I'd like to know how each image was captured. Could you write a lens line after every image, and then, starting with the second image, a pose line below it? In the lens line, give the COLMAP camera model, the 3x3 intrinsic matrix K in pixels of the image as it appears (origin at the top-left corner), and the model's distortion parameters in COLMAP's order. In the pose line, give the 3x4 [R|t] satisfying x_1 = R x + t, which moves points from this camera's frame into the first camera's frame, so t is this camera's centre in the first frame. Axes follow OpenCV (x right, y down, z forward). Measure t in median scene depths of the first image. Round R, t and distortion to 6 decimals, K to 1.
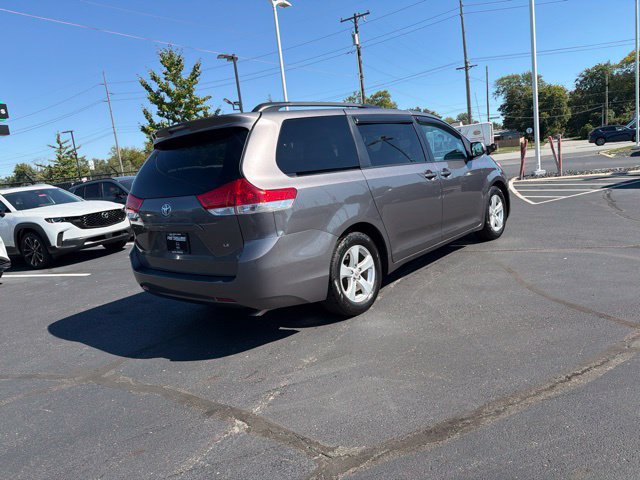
lens RADIAL K [[453.4, 0, 321.9], [0, 453.4, 241.0], [0, 0, 1]] dist [0.030548, -0.036678]
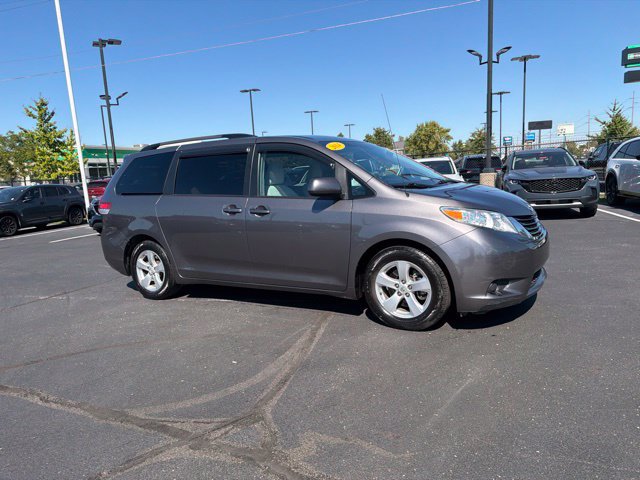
lens RADIAL K [[453.4, 0, 321.7], [0, 453.4, 240.5], [0, 0, 1]] dist [0.030548, -0.036678]
pose [[0.179873, 0.251128, -0.951094, 0.930799], [-0.121825, 0.965108, 0.231789, -0.254171], [0.976117, 0.074175, 0.204191, 0.770173]]
